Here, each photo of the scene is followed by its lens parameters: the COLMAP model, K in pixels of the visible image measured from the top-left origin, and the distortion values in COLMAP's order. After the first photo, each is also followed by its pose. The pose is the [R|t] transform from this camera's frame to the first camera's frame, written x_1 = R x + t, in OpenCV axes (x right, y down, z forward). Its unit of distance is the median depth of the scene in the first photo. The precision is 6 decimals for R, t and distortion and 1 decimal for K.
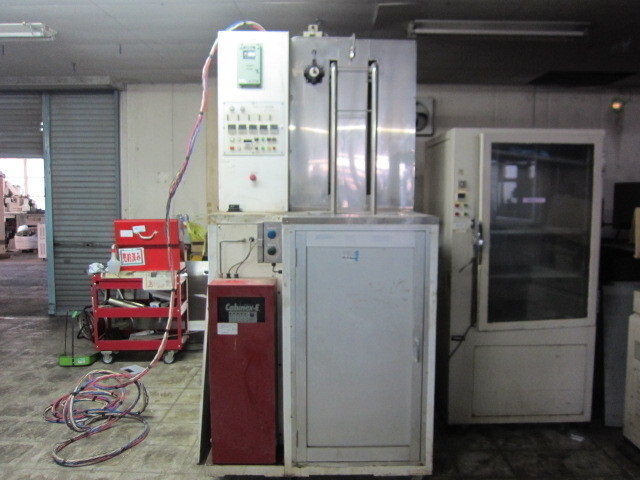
lens RADIAL K [[595.4, 0, 320.5], [0, 595.4, 239.0], [0, 0, 1]] dist [-0.003871, 0.000000]
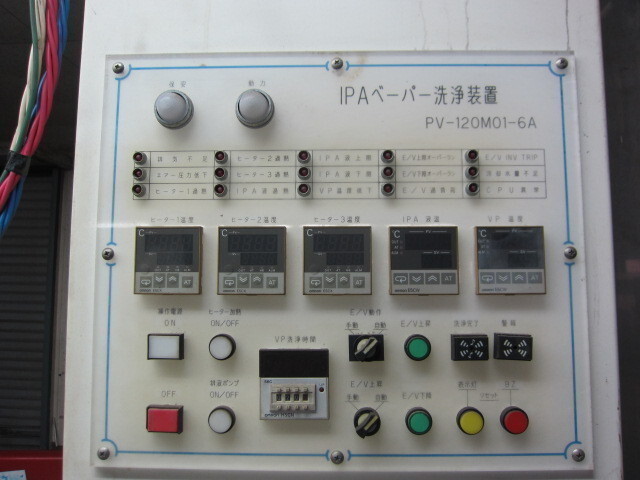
lens RADIAL K [[594.1, 0, 319.6], [0, 594.1, 239.4], [0, 0, 1]] dist [-0.009451, 0.000000]
pose [[0.999055, -0.008154, -0.042689, -0.111783], [0.001183, 0.986980, -0.160839, -0.169748], [0.043445, 0.160637, 0.986057, 0.876732]]
